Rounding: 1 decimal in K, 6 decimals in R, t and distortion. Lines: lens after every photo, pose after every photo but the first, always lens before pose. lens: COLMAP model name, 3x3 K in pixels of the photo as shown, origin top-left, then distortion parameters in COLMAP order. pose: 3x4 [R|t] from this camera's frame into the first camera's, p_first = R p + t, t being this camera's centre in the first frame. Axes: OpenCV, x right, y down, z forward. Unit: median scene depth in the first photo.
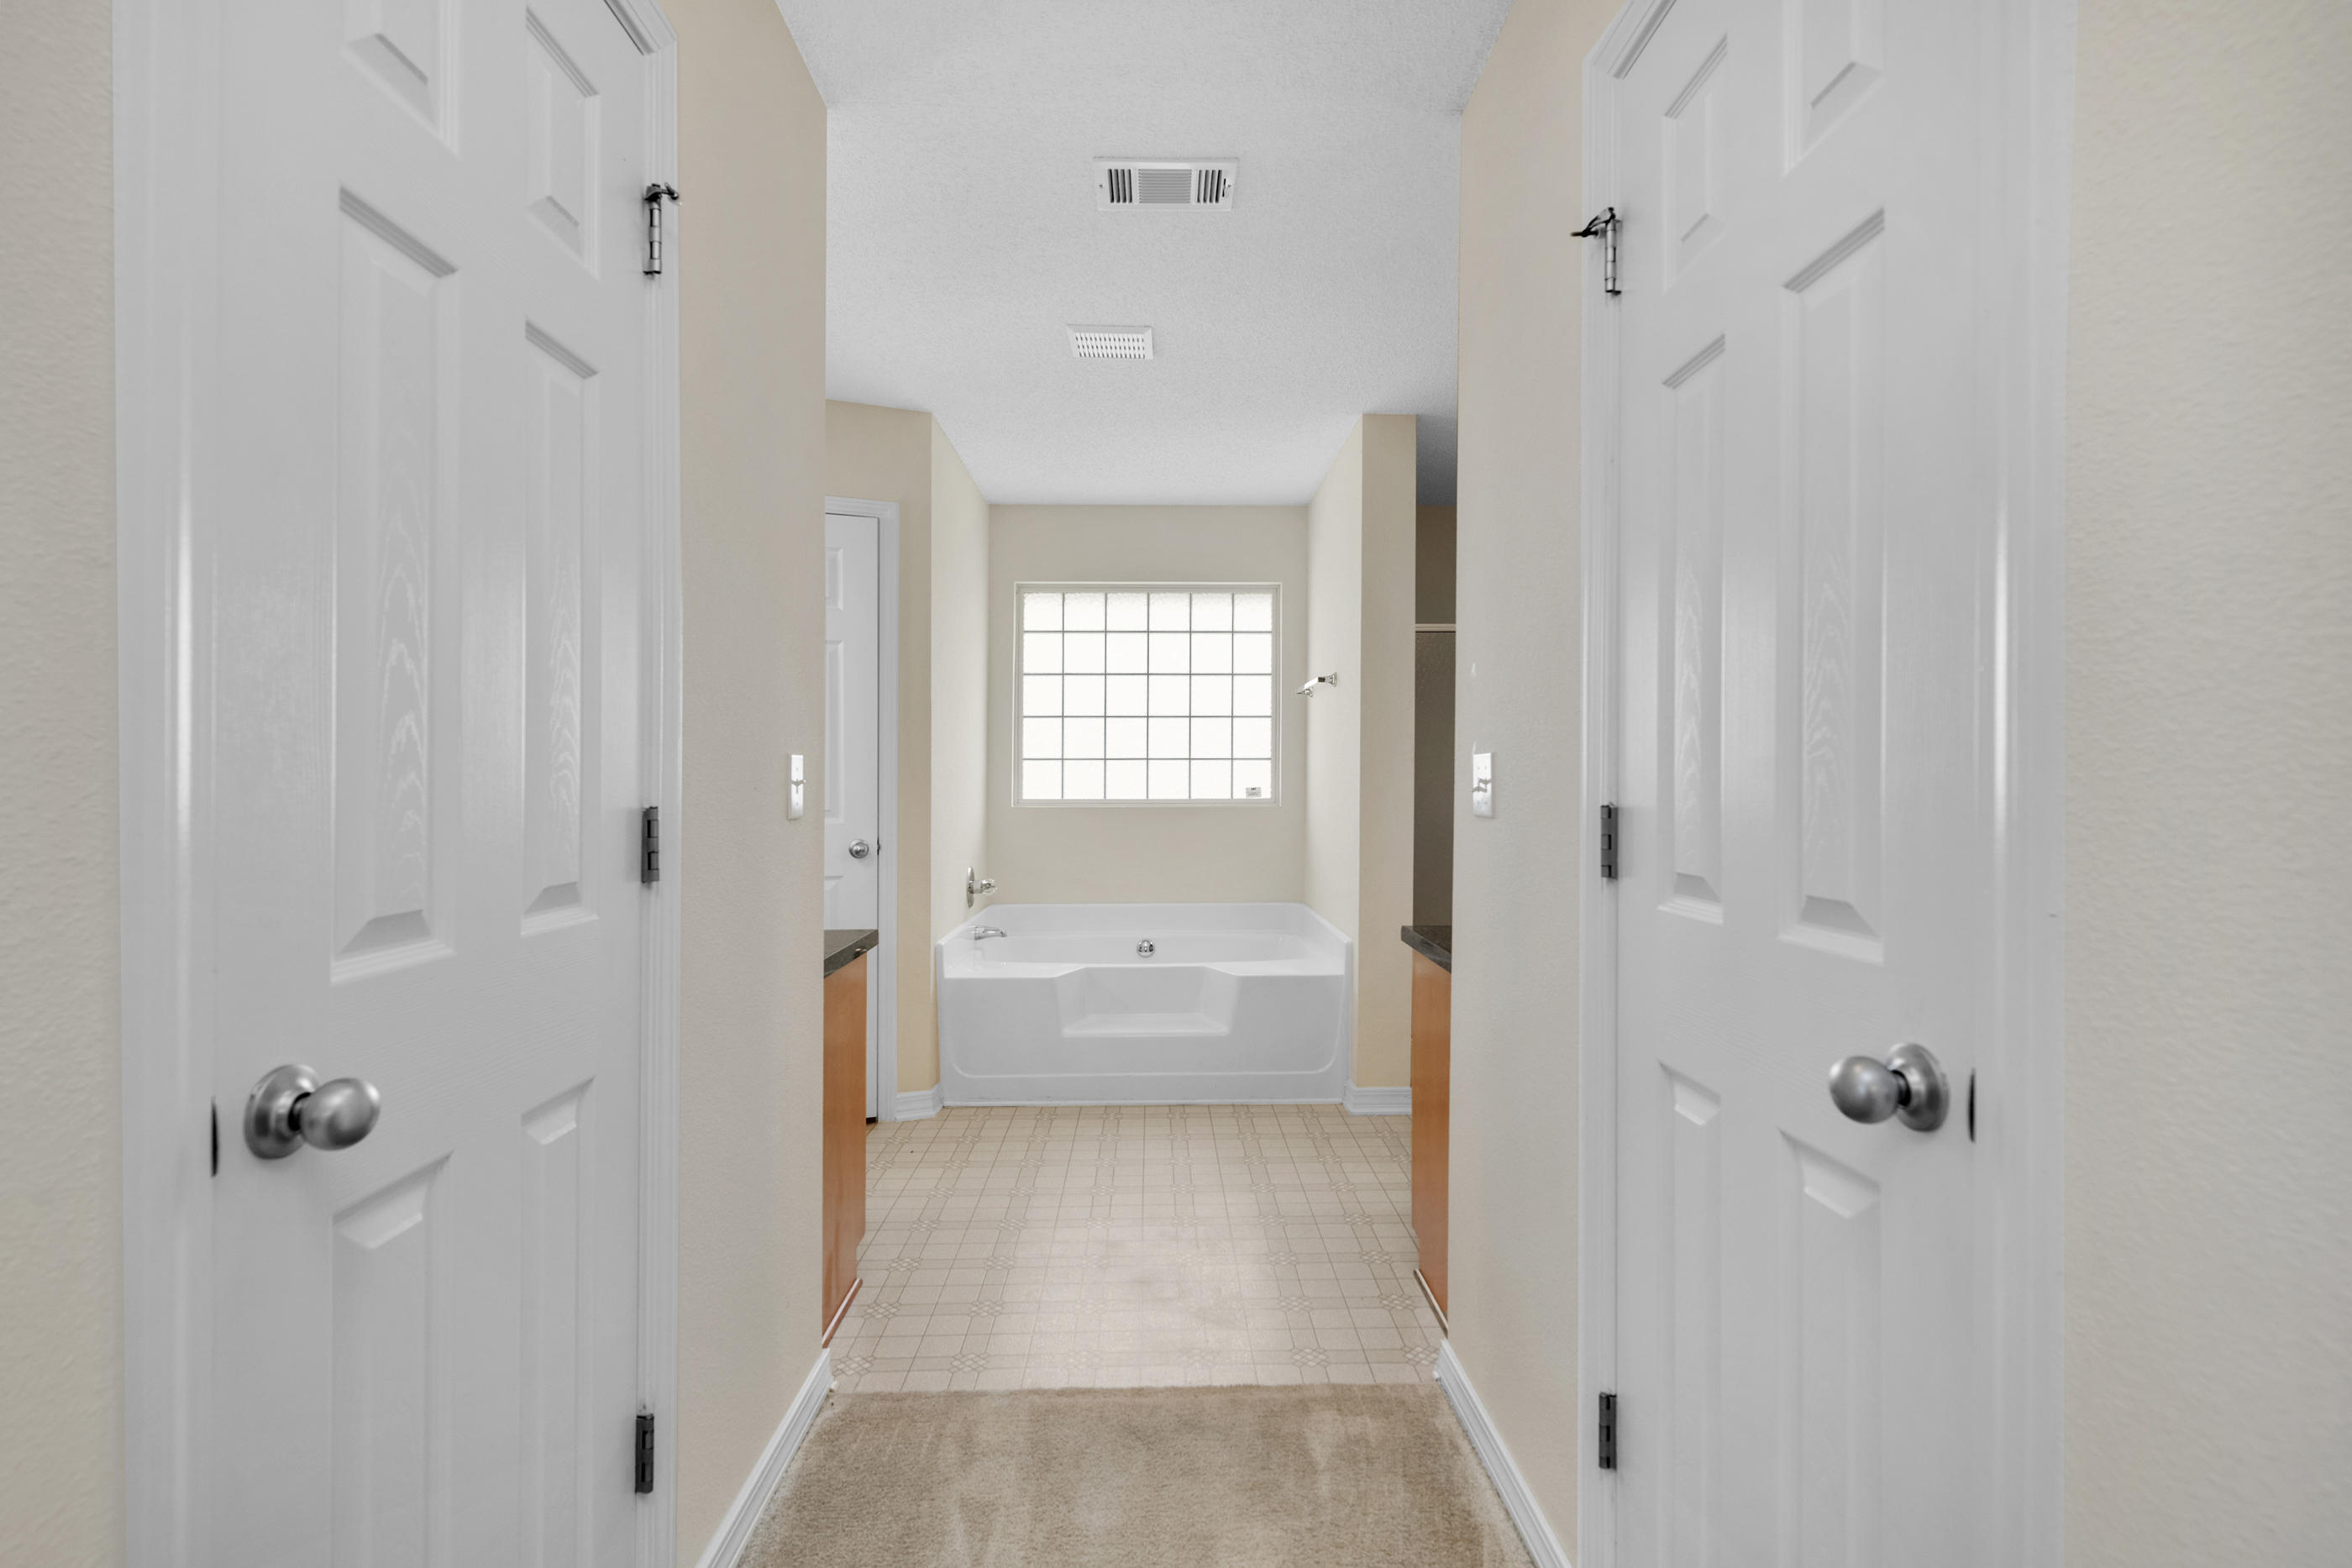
lens RADIAL K [[1128.6, 0, 1178.4], [0, 1128.6, 787.4], [0, 0, 1]] dist [-0.000827, -0.000028]
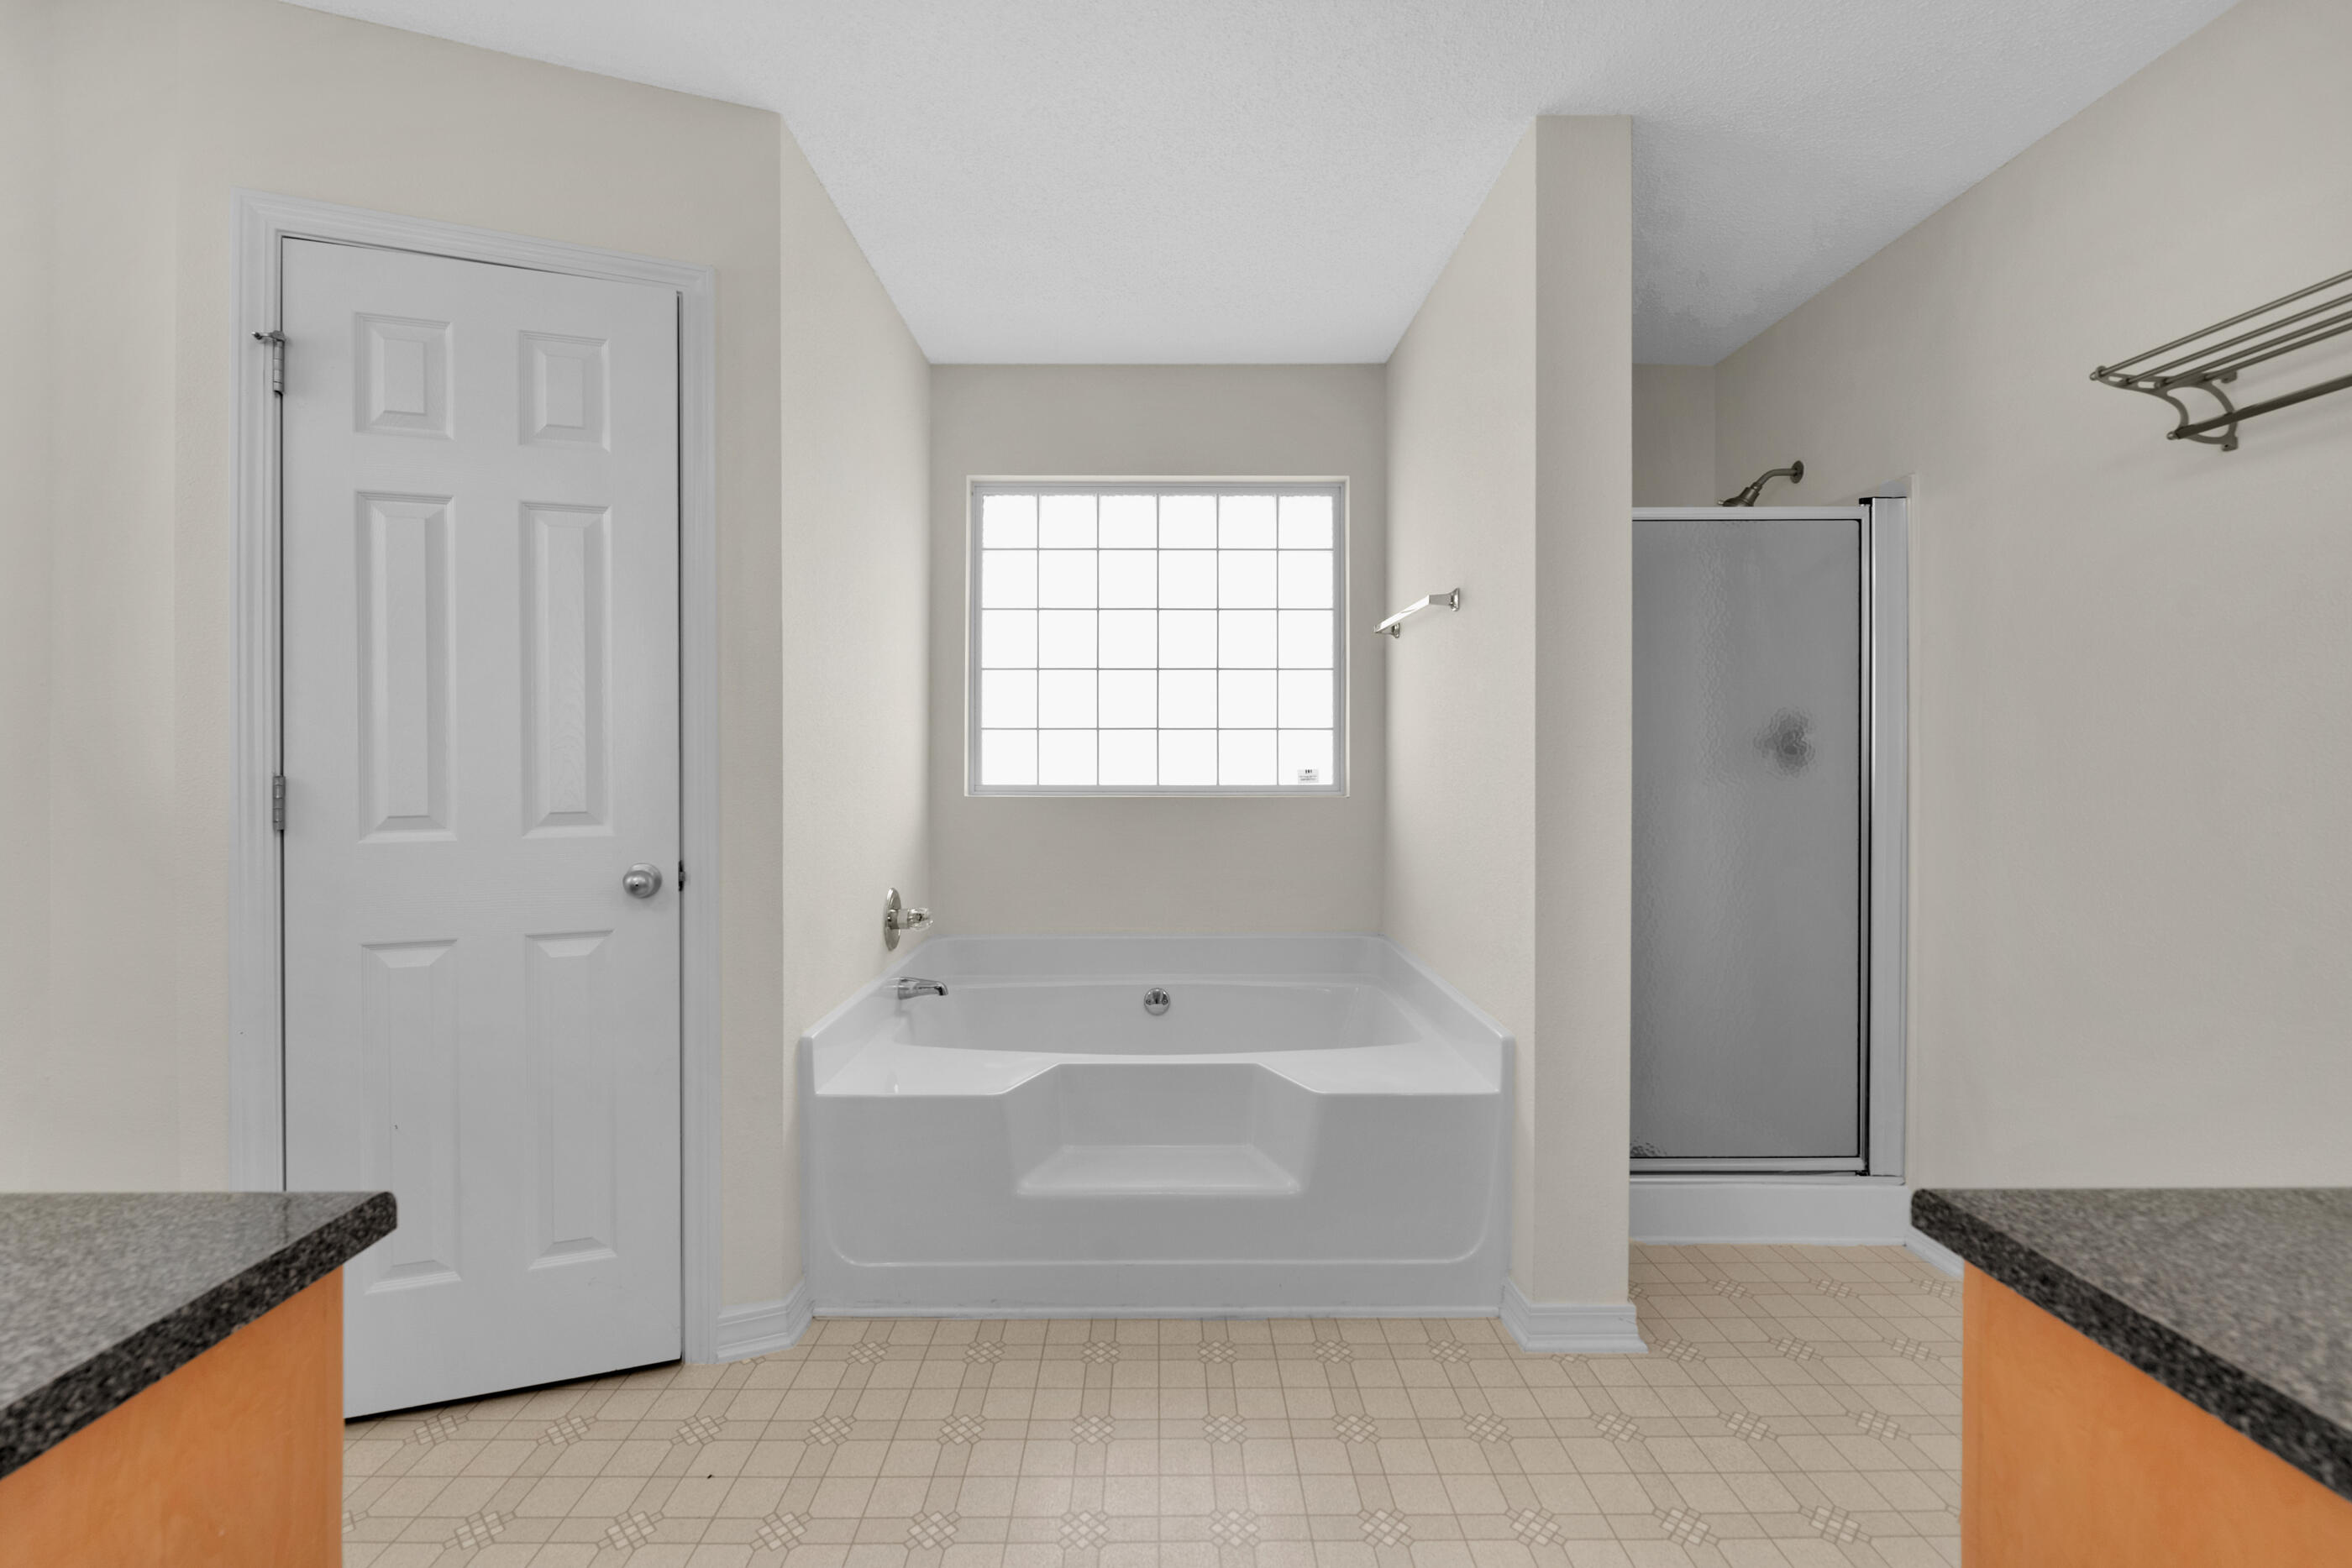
lens RADIAL K [[1025.4, 0, 1247.4], [0, 1025.4, 833.1], [0, 0, 1]] dist [-0.000321, -0.000014]
pose [[0.997984, -0.002785, 0.063398, -0.013655], [-0.001452, 0.997773, 0.066682, -0.002960], [-0.063442, -0.066639, 0.995758, 0.389994]]
